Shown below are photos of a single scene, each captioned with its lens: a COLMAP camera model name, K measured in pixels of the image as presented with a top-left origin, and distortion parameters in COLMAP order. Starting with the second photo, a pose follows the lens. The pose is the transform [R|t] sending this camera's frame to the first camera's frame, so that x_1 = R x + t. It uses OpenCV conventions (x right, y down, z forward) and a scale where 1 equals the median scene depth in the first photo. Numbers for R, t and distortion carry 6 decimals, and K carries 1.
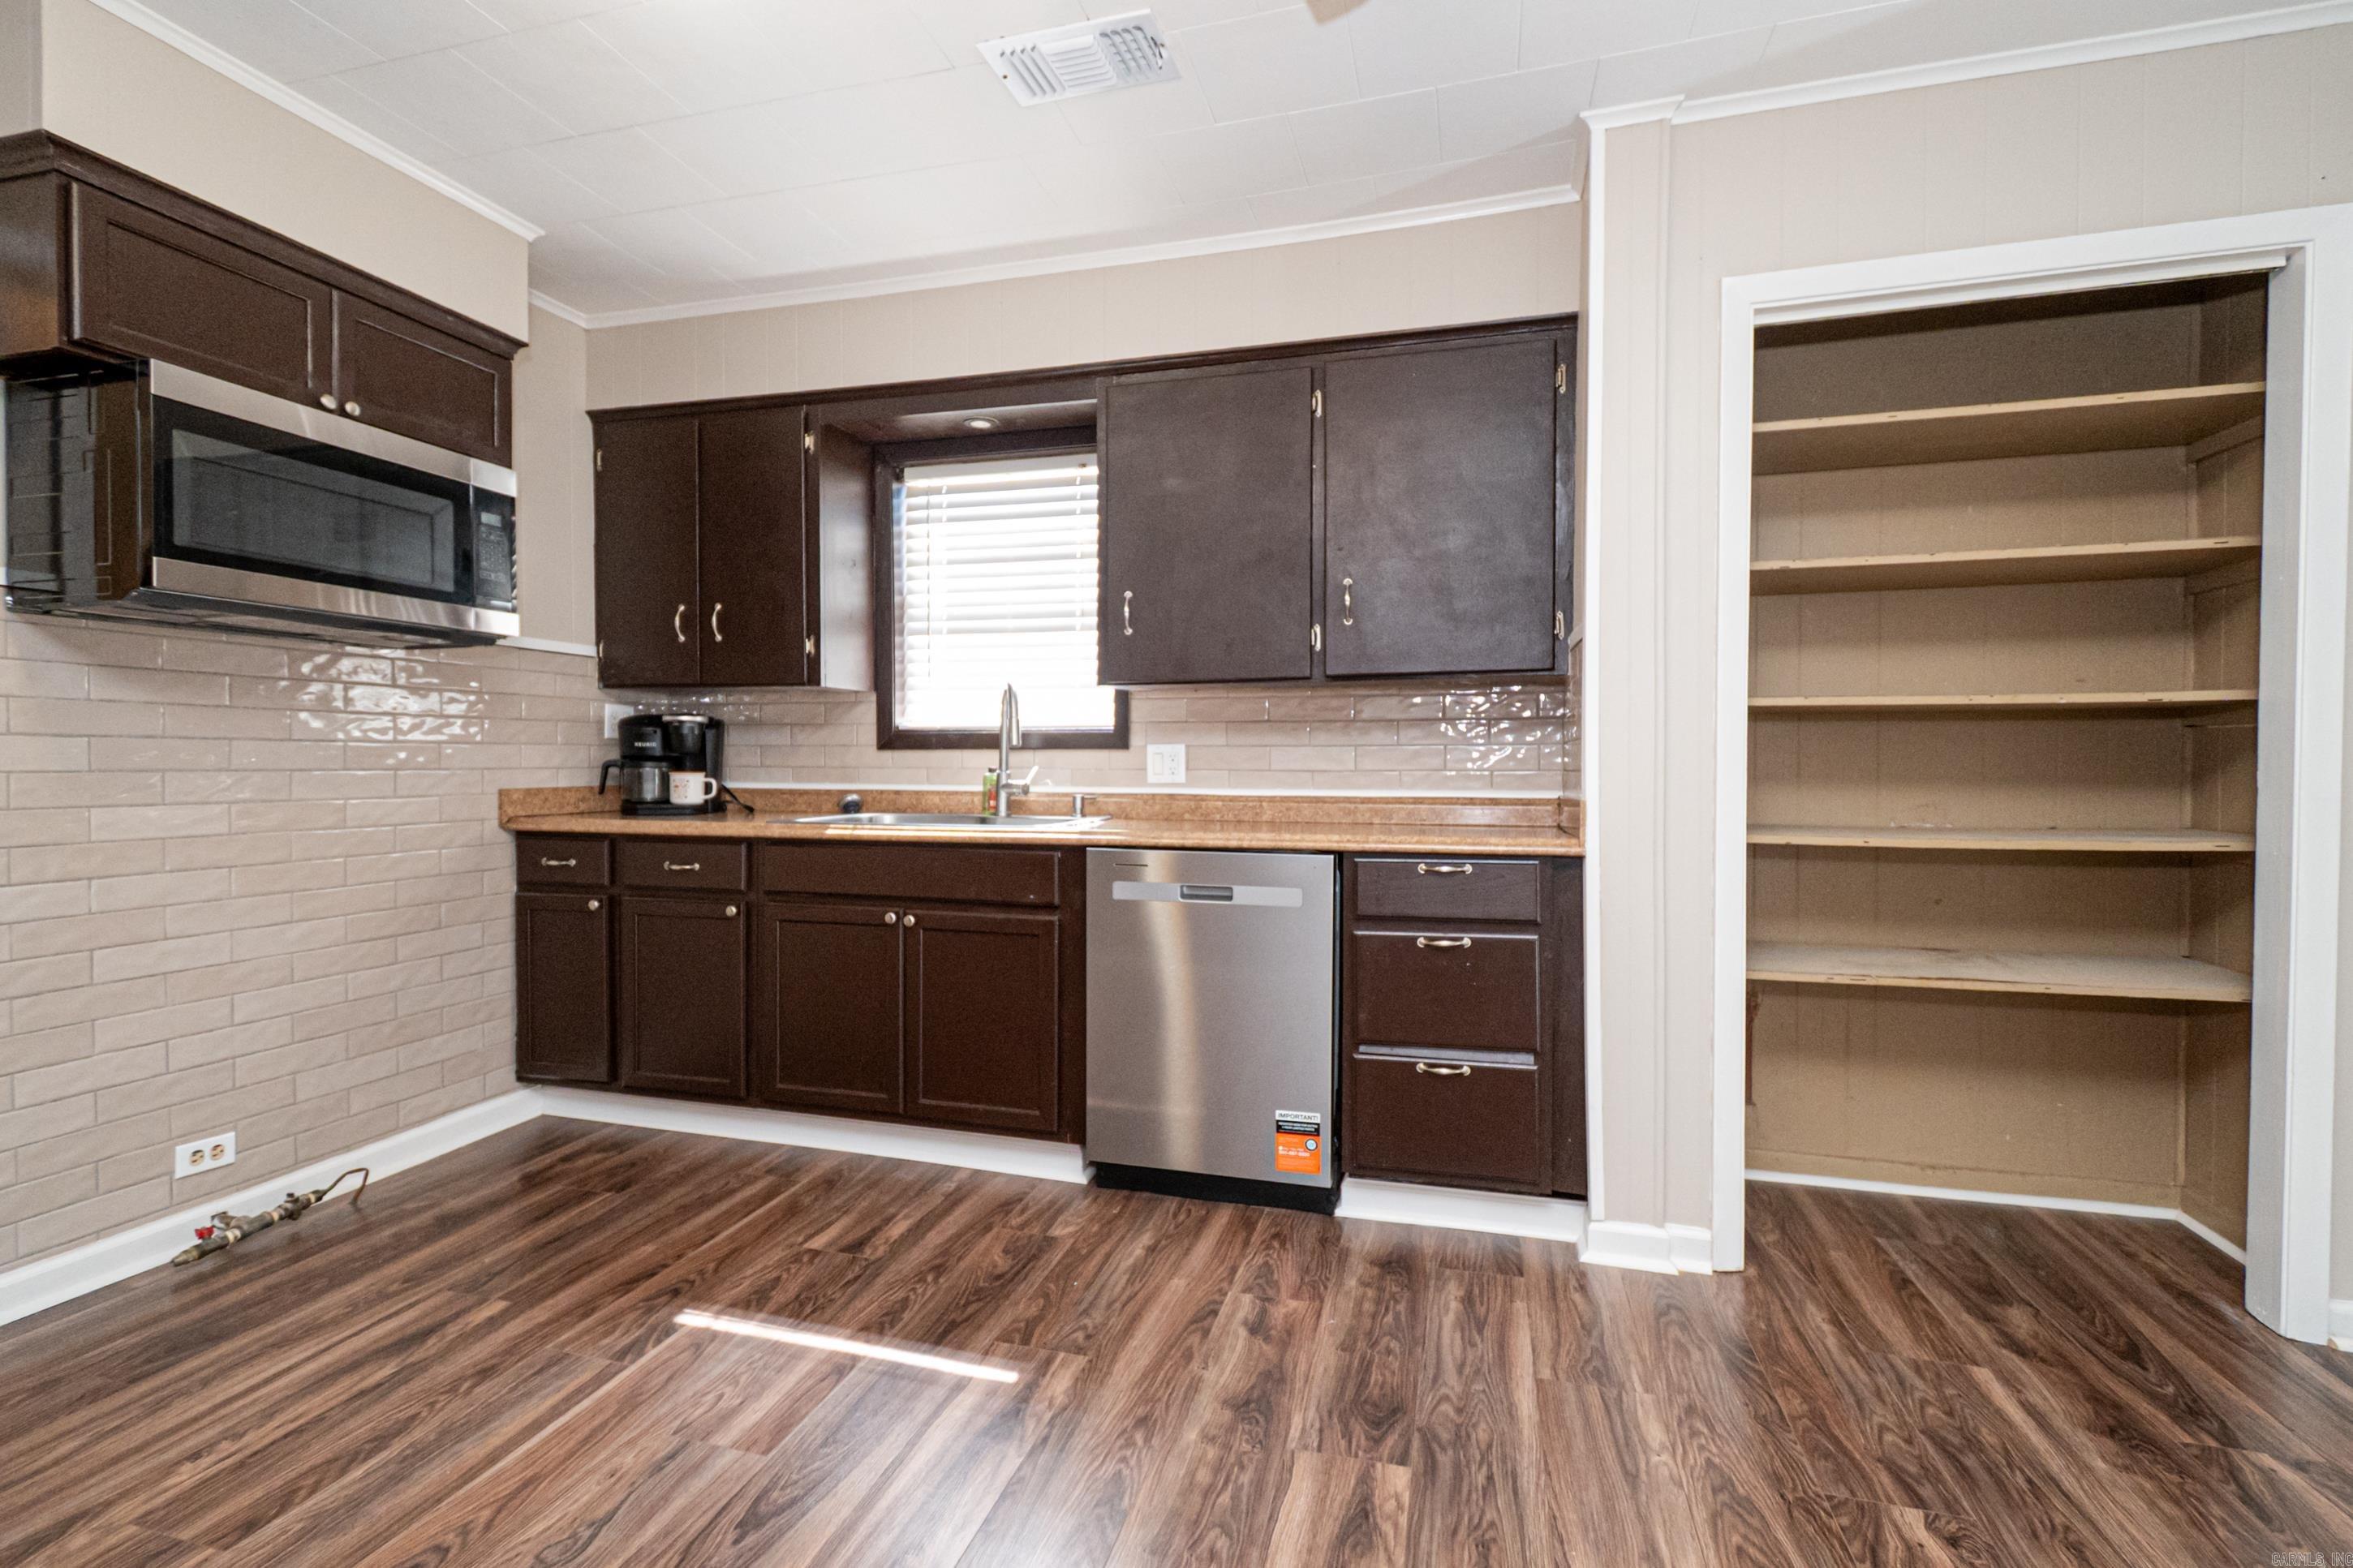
lens RADIAL K [[1041.8, 0, 1176.5], [0, 1041.8, 784.0], [0, 0, 1]] dist [0.007619, -0.005011]
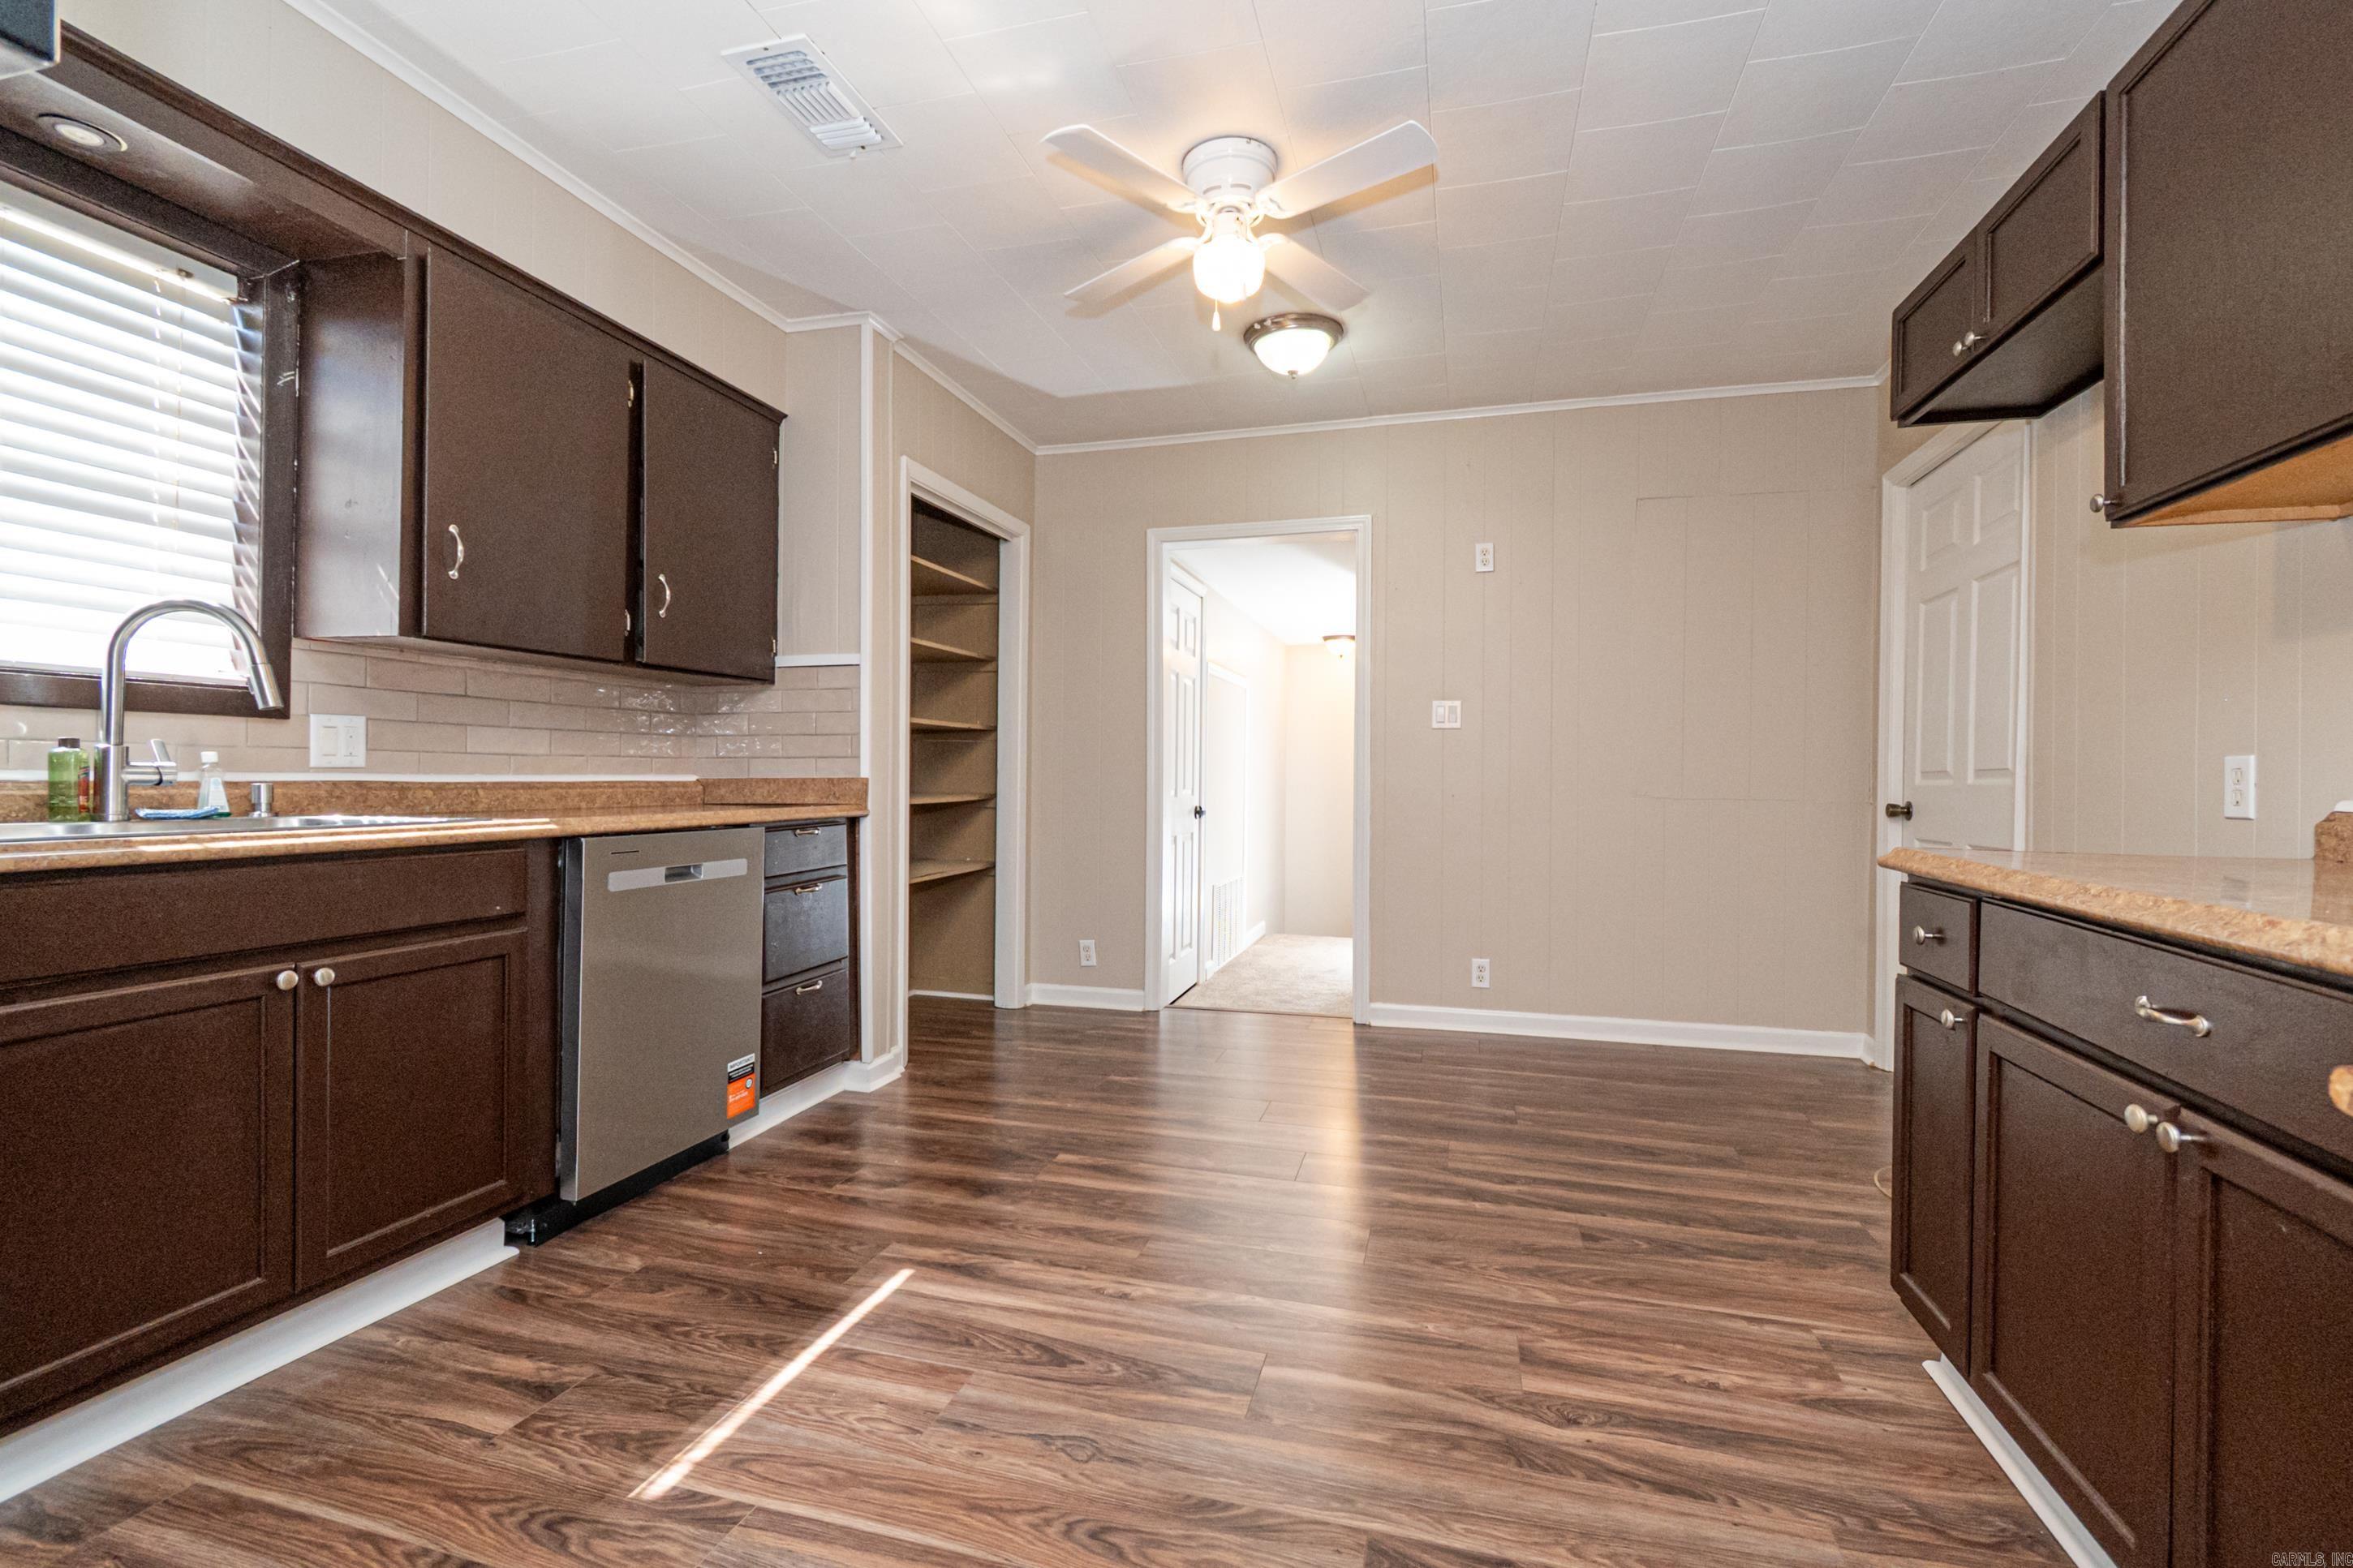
lens RADIAL K [[1041.8, 0, 1176.5], [0, 1041.8, 784.0], [0, 0, 1]] dist [0.007619, -0.005011]
pose [[-0.005964, -0.008484, 0.999946, -1.009431], [0.010876, 0.999904, 0.008549, 0.015021], [-0.999923, 0.010926, -0.005871, 0.538061]]
